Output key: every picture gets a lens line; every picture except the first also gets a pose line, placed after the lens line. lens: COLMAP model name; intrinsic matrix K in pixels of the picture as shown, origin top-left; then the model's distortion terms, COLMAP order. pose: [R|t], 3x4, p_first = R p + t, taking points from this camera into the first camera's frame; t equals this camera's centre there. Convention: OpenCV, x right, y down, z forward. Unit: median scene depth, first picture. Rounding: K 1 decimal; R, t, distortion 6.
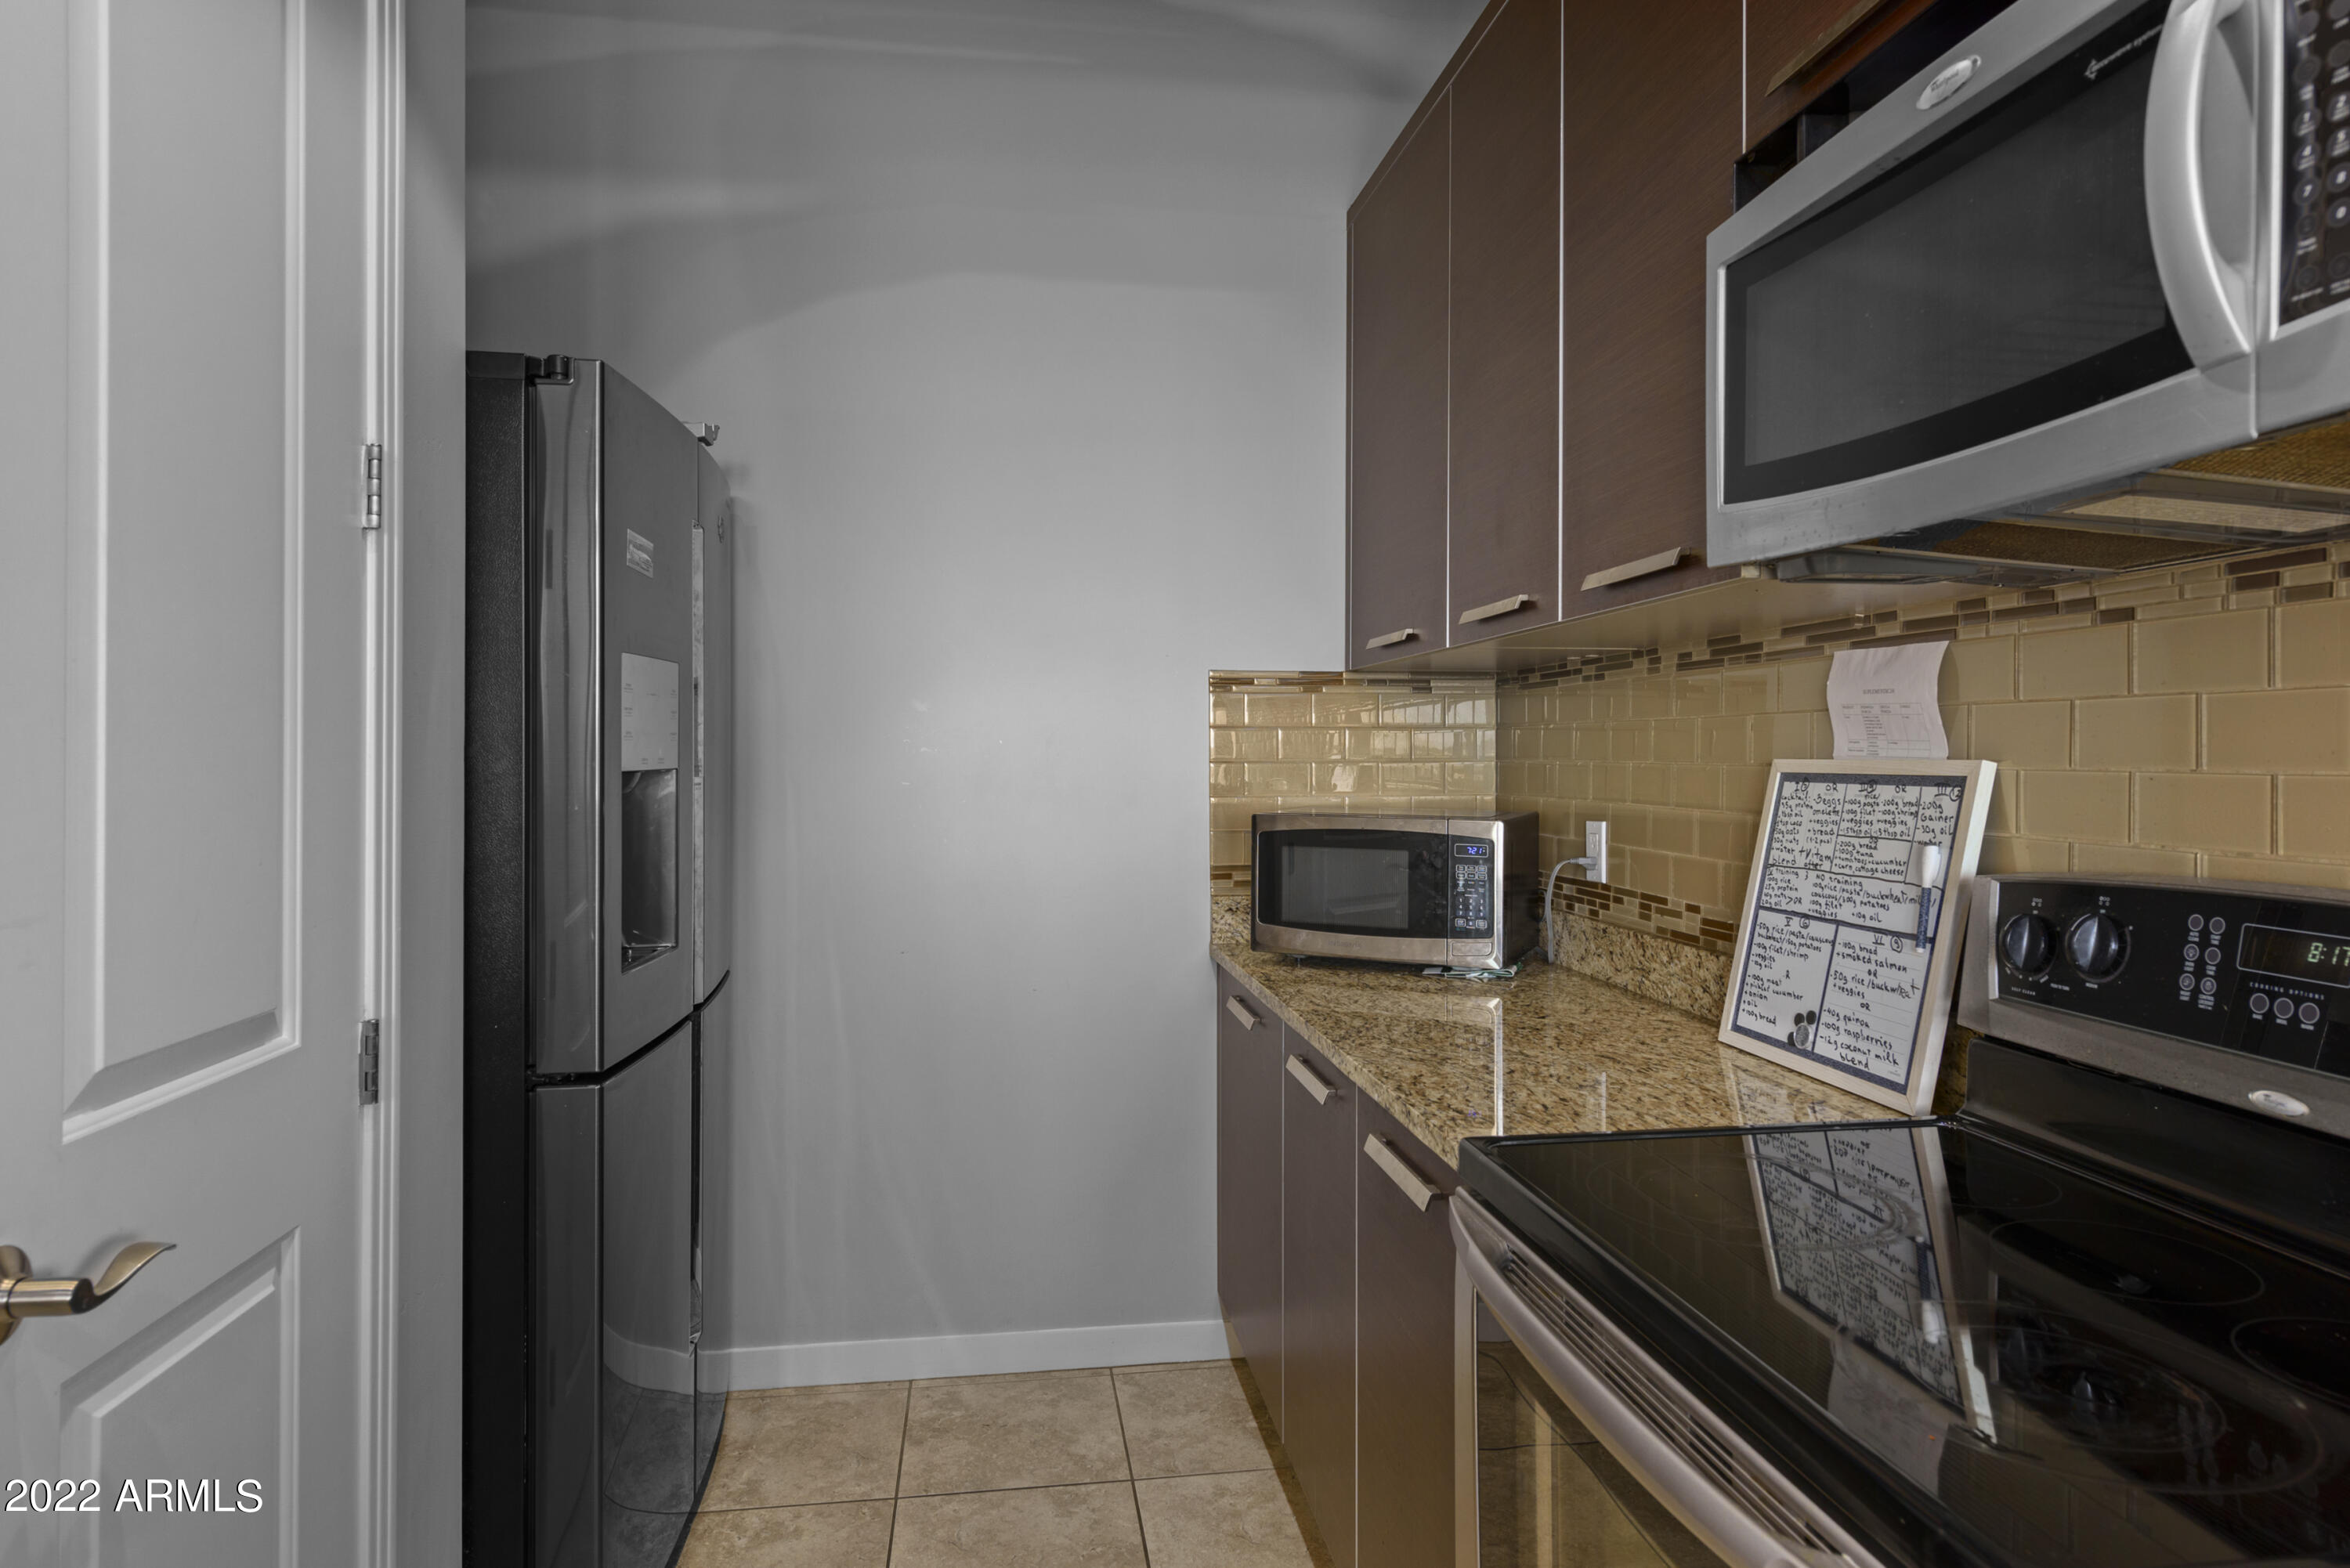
lens RADIAL K [[1346.6, 0, 1173.7], [0, 1346.6, 763.5], [0, 0, 1]] dist [-0.000367, -0.001255]
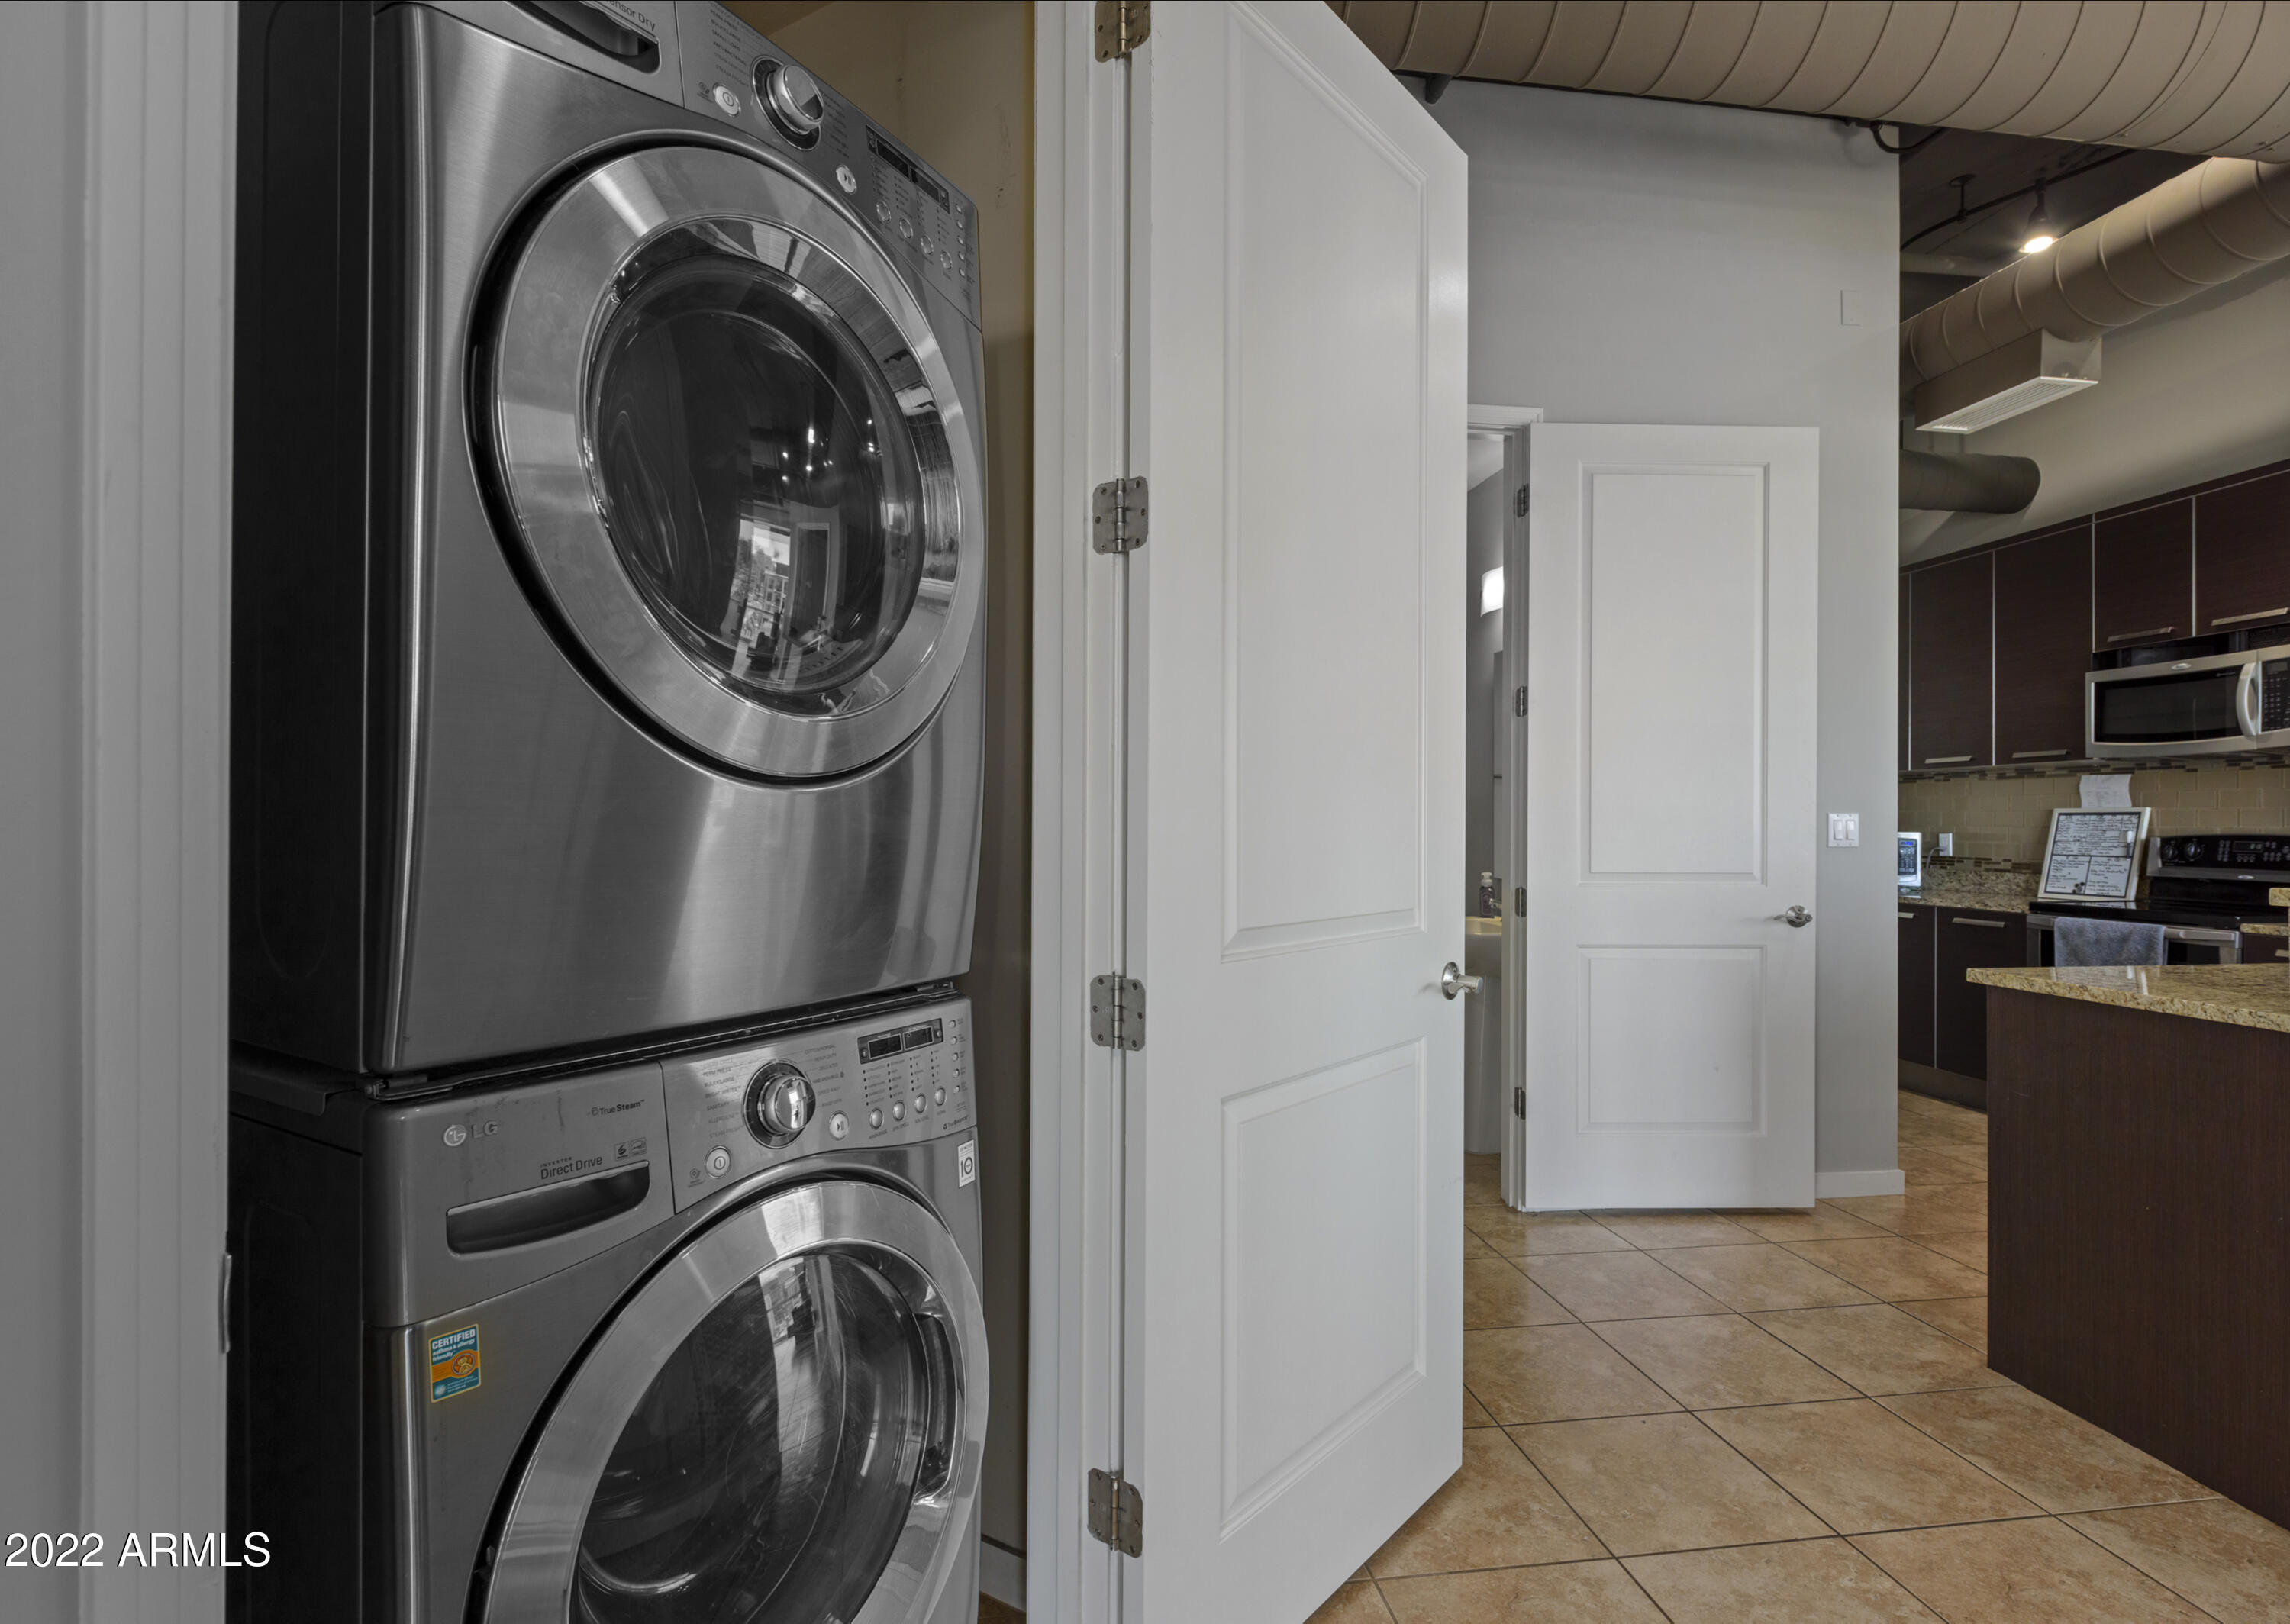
lens RADIAL K [[1125.5, 0, 1148.3], [0, 1125.5, 828.1], [0, 0, 1]] dist [-0.000783, -0.000172]
pose [[0.999855, 0.006456, 0.015775, -2.032766], [-0.006414, 0.999976, -0.002712, 0.074584], [-0.015792, 0.002611, 0.999872, -1.897235]]
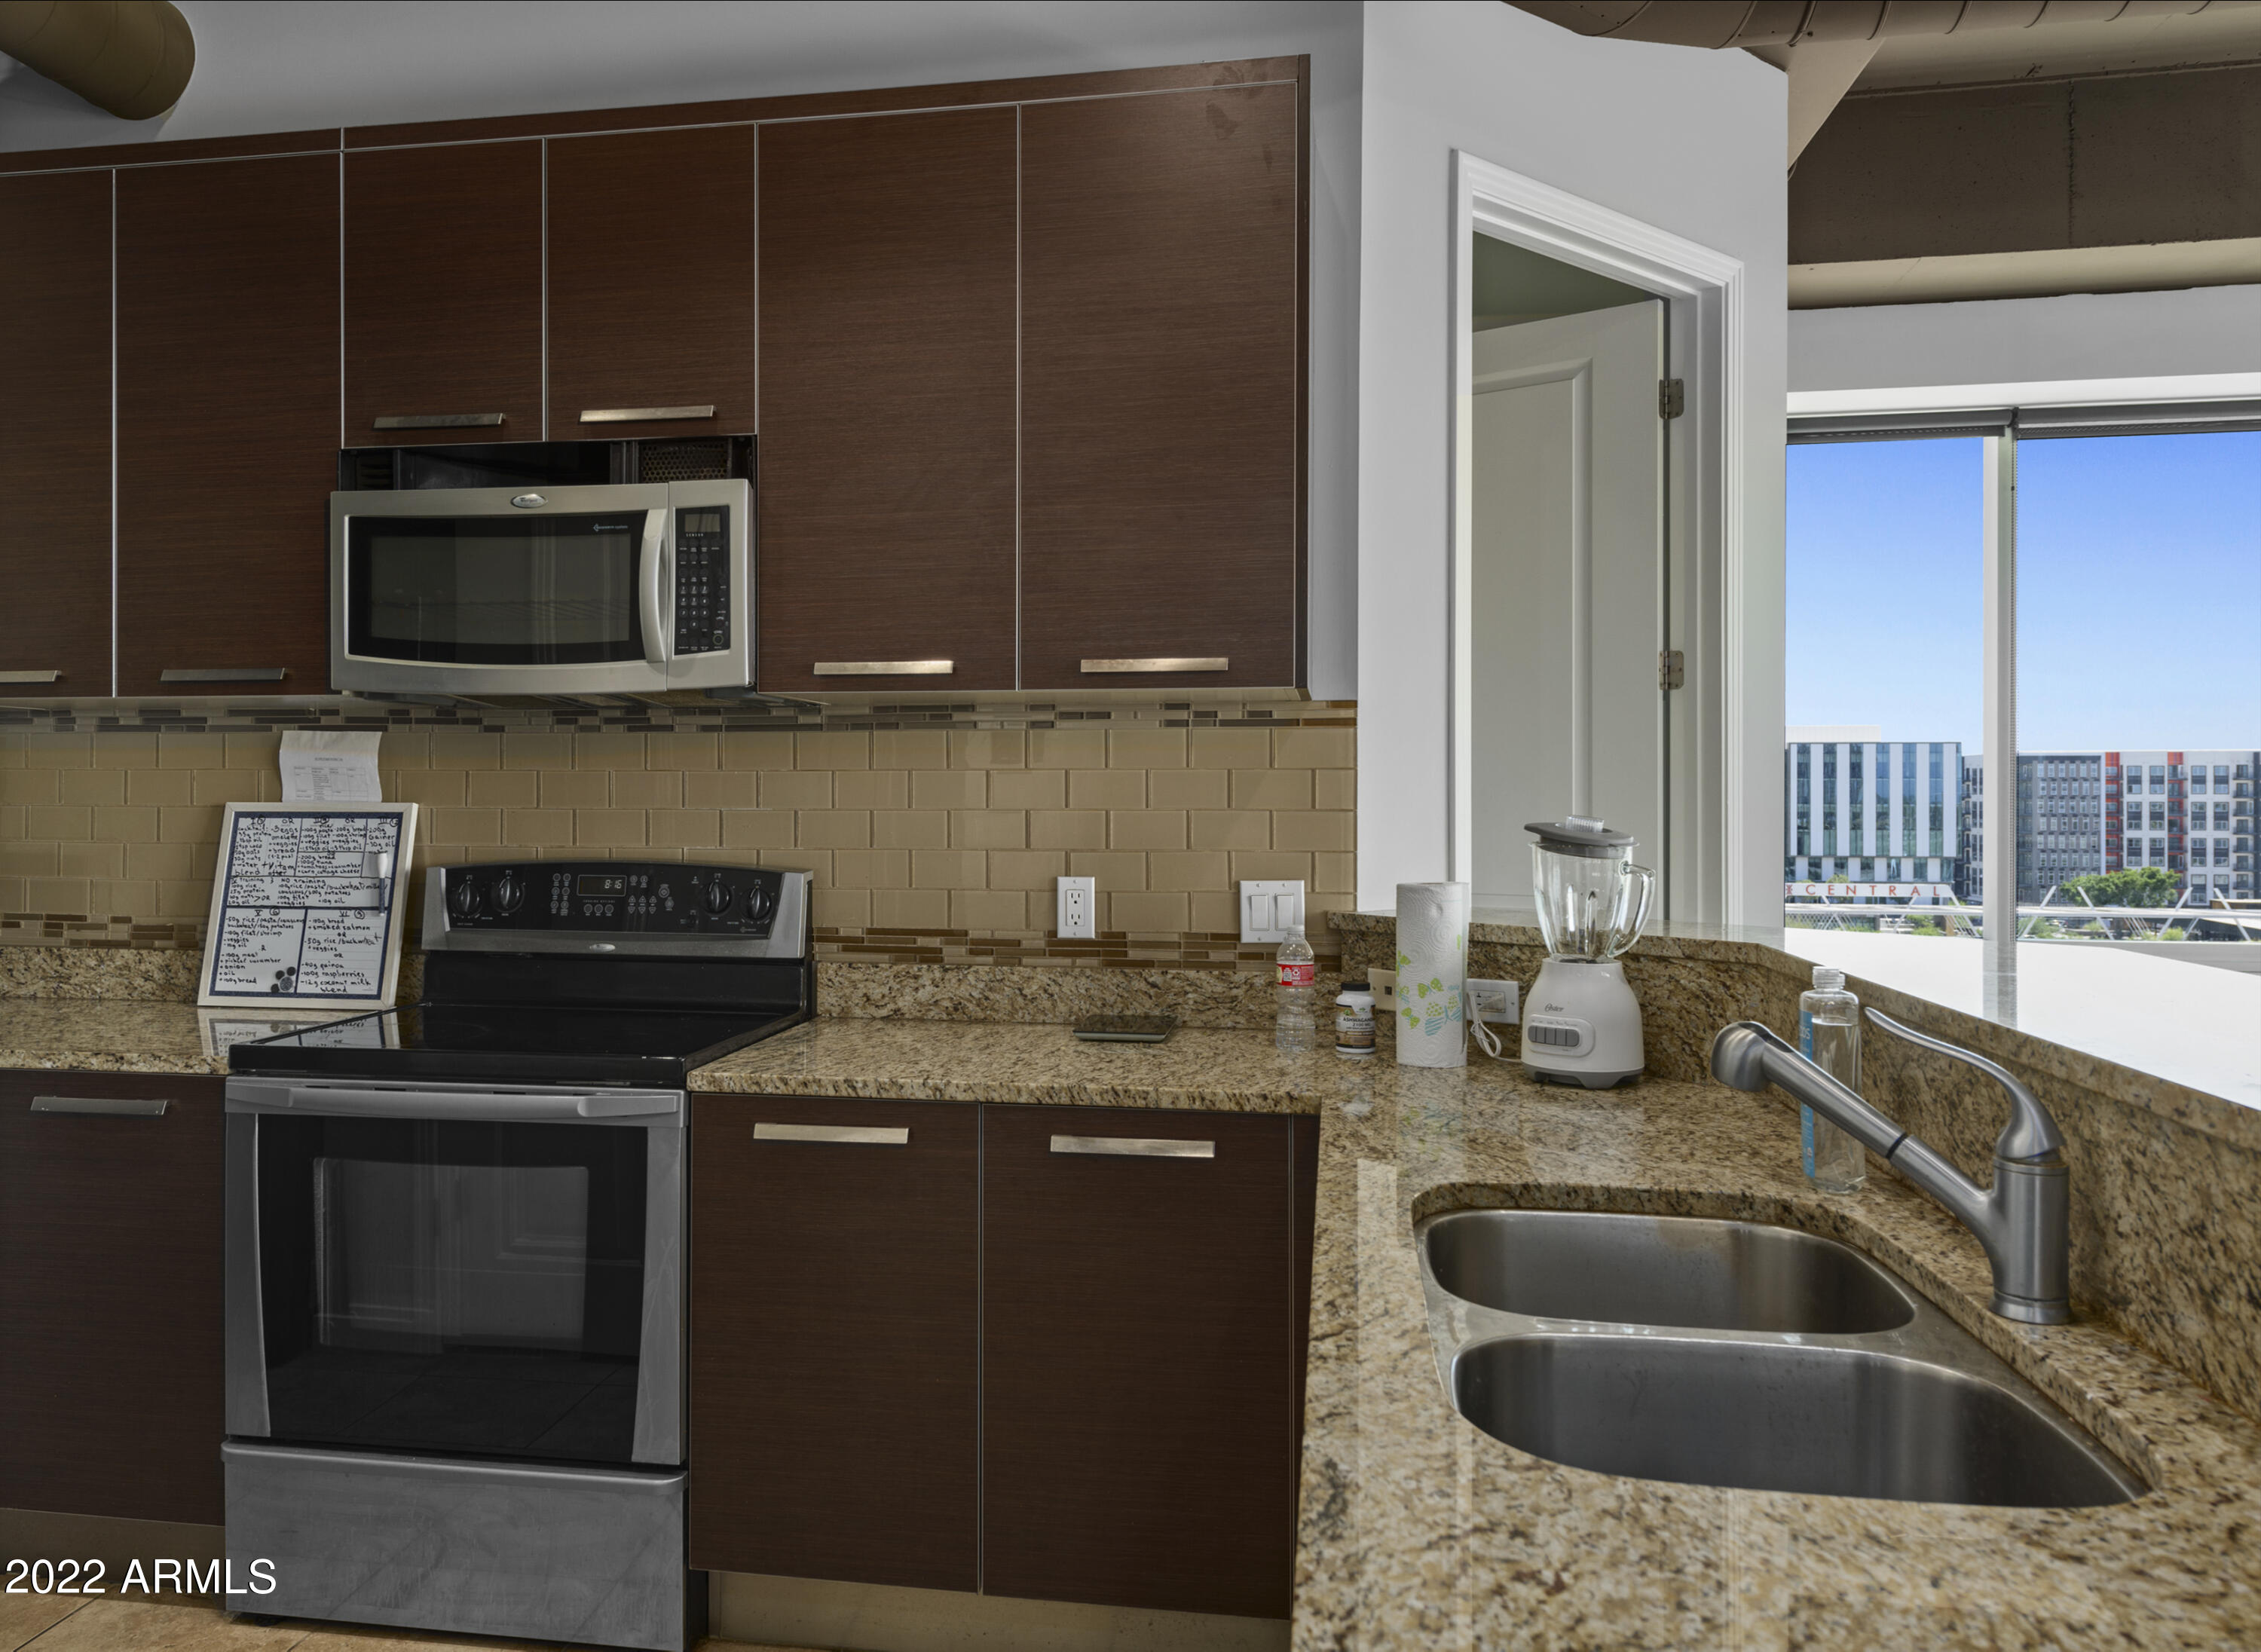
lens RADIAL K [[1638.4, 0, 1058.7], [0, 1638.4, 792.6], [0, 0, 1]] dist [0.009943, -0.001137]
pose [[0.297815, 0.007607, 0.954593, -1.108863], [0.002390, 0.999959, -0.008714, 0.004305], [-0.954621, 0.004877, 0.297784, -0.410040]]
